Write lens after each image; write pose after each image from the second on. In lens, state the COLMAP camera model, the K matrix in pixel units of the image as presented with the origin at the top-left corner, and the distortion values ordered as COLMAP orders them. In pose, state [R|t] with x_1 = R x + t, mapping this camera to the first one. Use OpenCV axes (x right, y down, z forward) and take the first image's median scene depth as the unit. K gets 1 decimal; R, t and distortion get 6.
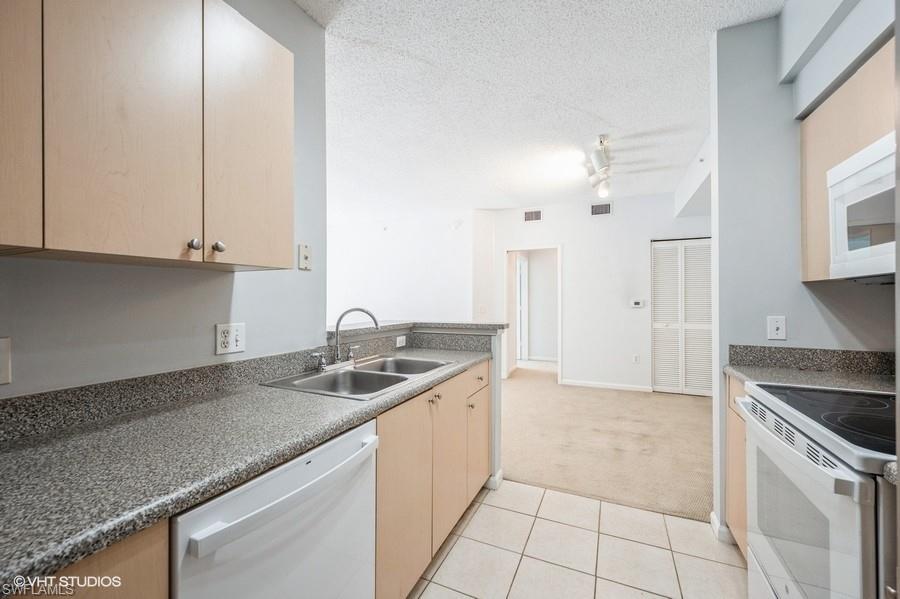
lens RADIAL K [[361.1, 0, 450.7], [0, 361.1, 296.1], [0, 0, 1]] dist [-0.004129, 0.000752]
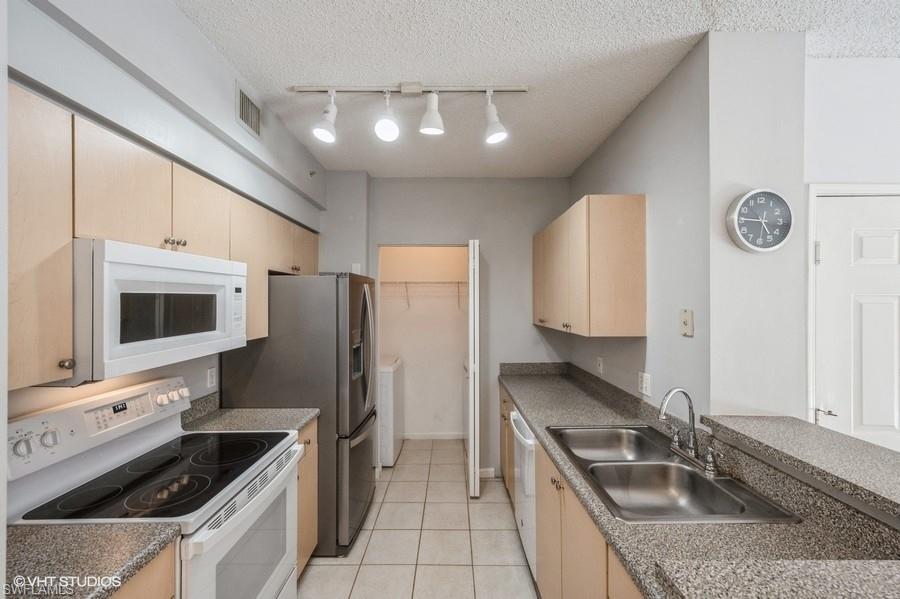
lens RADIAL K [[361.1, 0, 447.8], [0, 361.1, 298.5], [0, 0, 1]] dist [-0.004129, 0.000752]
pose [[-0.909276, -0.001348, -0.416191, 0.207213], [0.007614, 0.999774, -0.019874, -0.060057], [0.416124, -0.021239, -0.909060, 0.591994]]
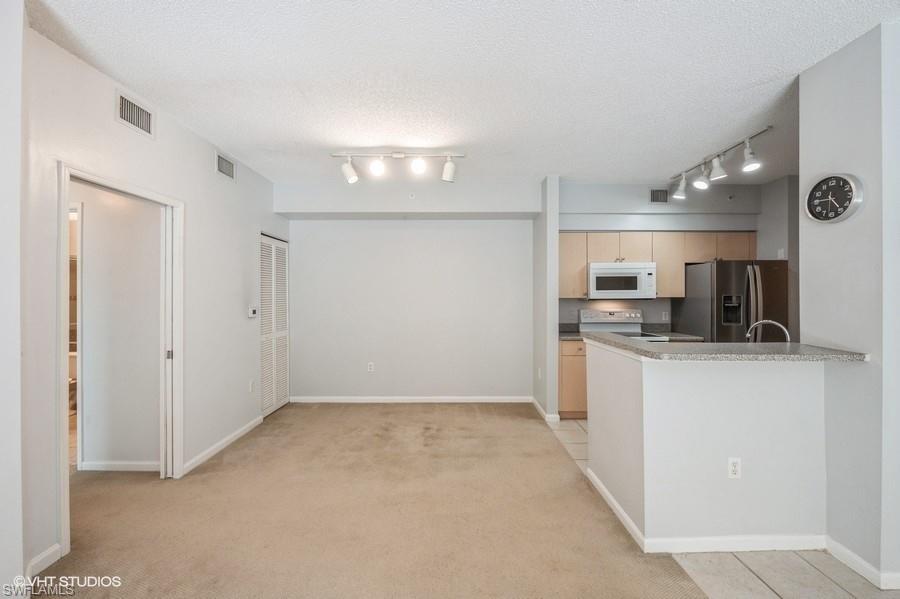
lens RADIAL K [[361.1, 0, 451.5], [0, 361.1, 297.4], [0, 0, 1]] dist [-0.004129, 0.000752]
pose [[-0.402312, -0.007705, 0.915470, -0.358234], [-0.012536, 0.999917, 0.002906, -0.018079], [-0.915417, -0.010307, -0.402375, 0.964930]]
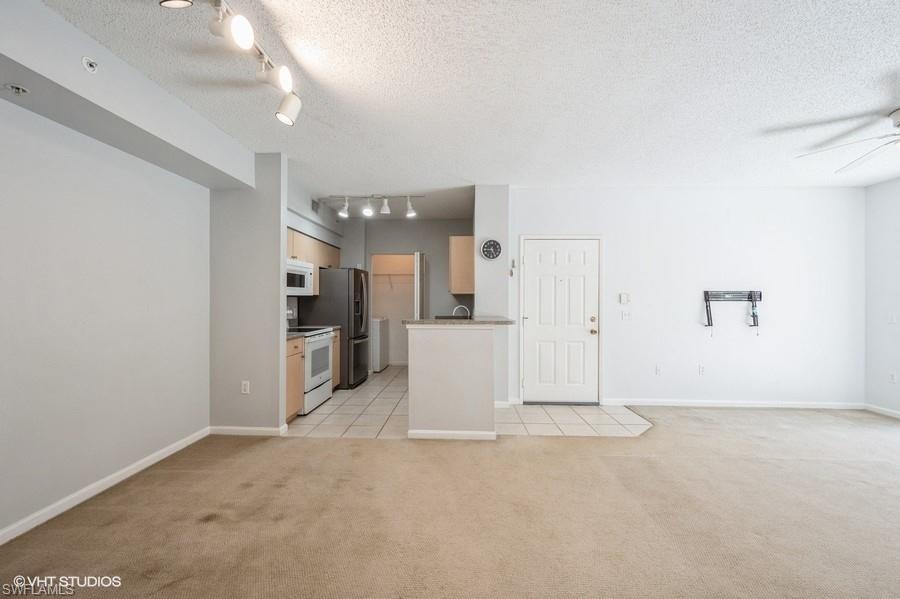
lens RADIAL K [[361.1, 0, 445.8], [0, 361.1, 300.0], [0, 0, 1]] dist [-0.004129, 0.000752]
pose [[-0.929944, -0.005695, -0.367657, 0.269074], [0.000413, 0.999863, -0.016533, 0.009717], [0.367701, -0.015527, -0.929815, 1.214010]]
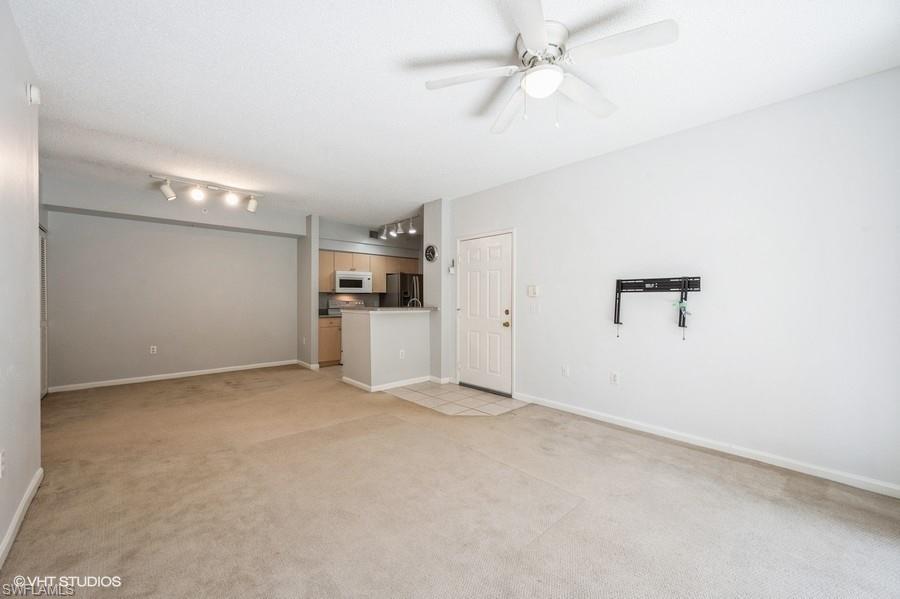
lens RADIAL K [[361.1, 0, 447.2], [0, 361.1, 302.6], [0, 0, 1]] dist [-0.004129, 0.000752]
pose [[-0.911395, -0.006653, 0.411479, -0.670680], [-0.009209, 0.999949, -0.004231, 0.024369], [-0.411429, -0.007645, -0.911410, 1.414327]]
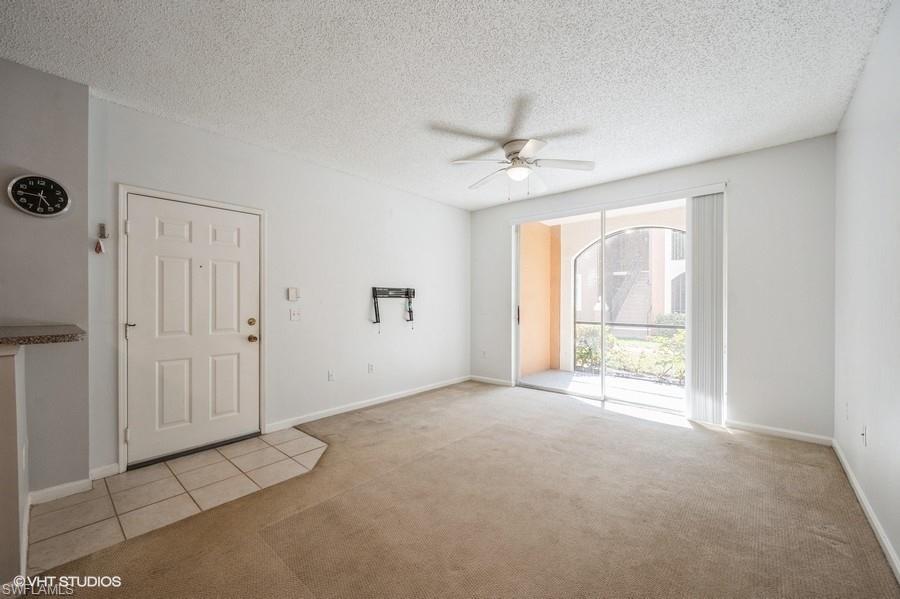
lens RADIAL K [[361.1, 0, 453.1], [0, 361.1, 302.1], [0, 0, 1]] dist [-0.004129, 0.000752]
pose [[-0.301862, 0.002943, -0.953347, 0.115295], [0.013898, 0.999903, -0.001313, 0.012955], [0.953250, -0.013646, -0.301873, 1.064278]]
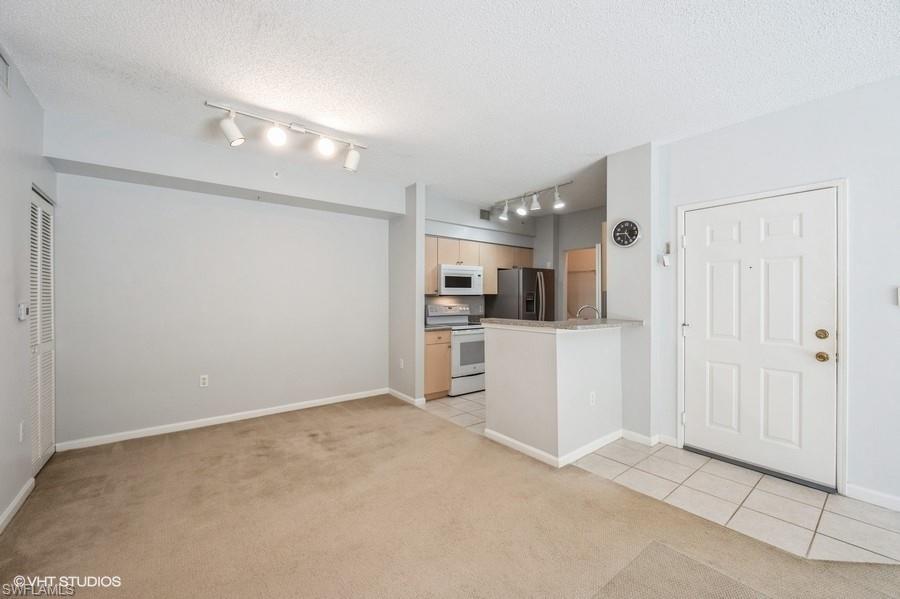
lens RADIAL K [[361.1, 0, 444.9], [0, 361.1, 300.5], [0, 0, 1]] dist [-0.004129, 0.000752]
pose [[-0.876122, -0.006335, 0.482048, -0.193078], [-0.009093, 0.999953, -0.003386, 0.003079], [-0.482004, -0.007350, -0.876138, 1.194807]]
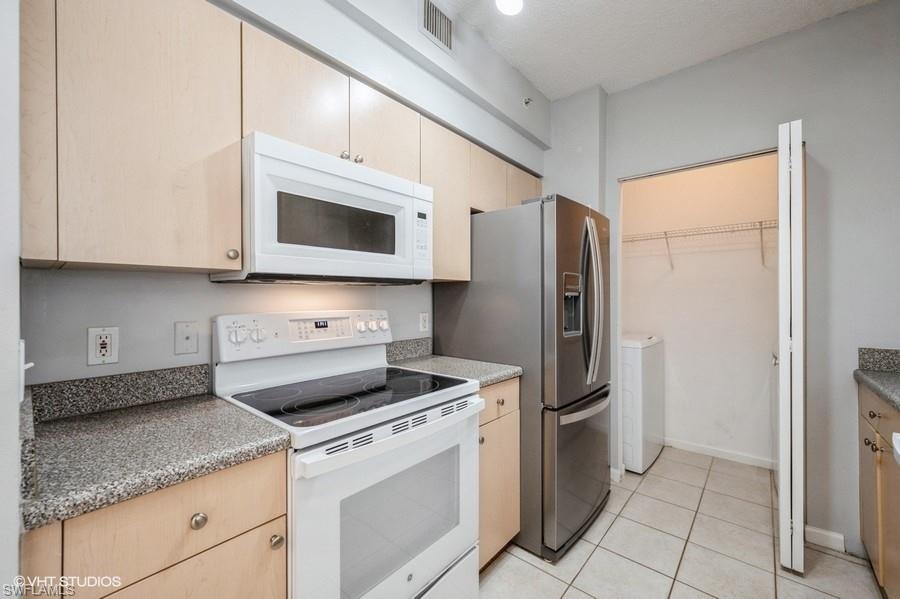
lens RADIAL K [[361.1, 0, 450.9], [0, 361.1, 296.5], [0, 0, 1]] dist [-0.004129, 0.000752]
pose [[-0.960540, 0.003497, 0.278119, 0.130855], [-0.000207, 0.999912, -0.013290, 0.001100], [-0.278141, -0.012824, -0.960455, 0.483906]]
